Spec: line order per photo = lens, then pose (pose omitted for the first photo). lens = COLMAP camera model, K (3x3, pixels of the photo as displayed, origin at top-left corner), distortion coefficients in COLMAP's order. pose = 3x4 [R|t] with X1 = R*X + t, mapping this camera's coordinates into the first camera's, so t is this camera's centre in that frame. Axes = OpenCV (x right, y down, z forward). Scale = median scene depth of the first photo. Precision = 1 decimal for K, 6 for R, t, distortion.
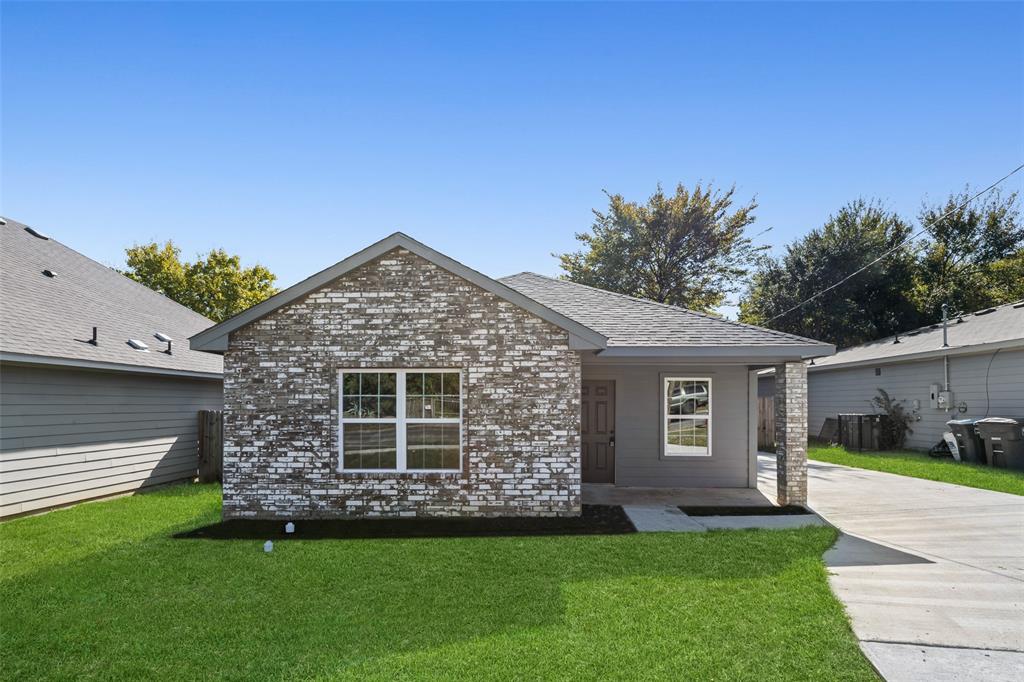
lens RADIAL K [[516.6, 0, 511.8], [0, 516.6, 389.9], [0, 0, 1]] dist [0.004129, 0.000117]
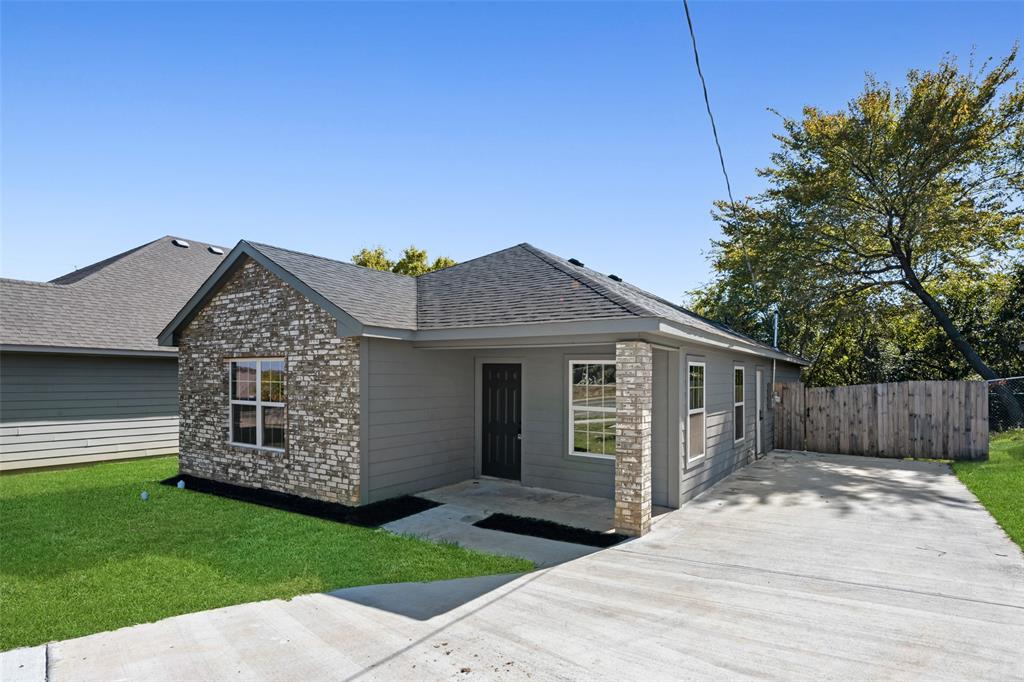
lens RADIAL K [[549.1, 0, 511.8], [0, 549.1, 376.3], [0, 0, 1]] dist [0.008114, 0.000848]
pose [[0.840607, 0.006339, -0.541609, 0.933420], [0.005652, 0.999774, 0.020474, -0.022729], [0.541616, -0.020272, 0.840381, 0.285567]]
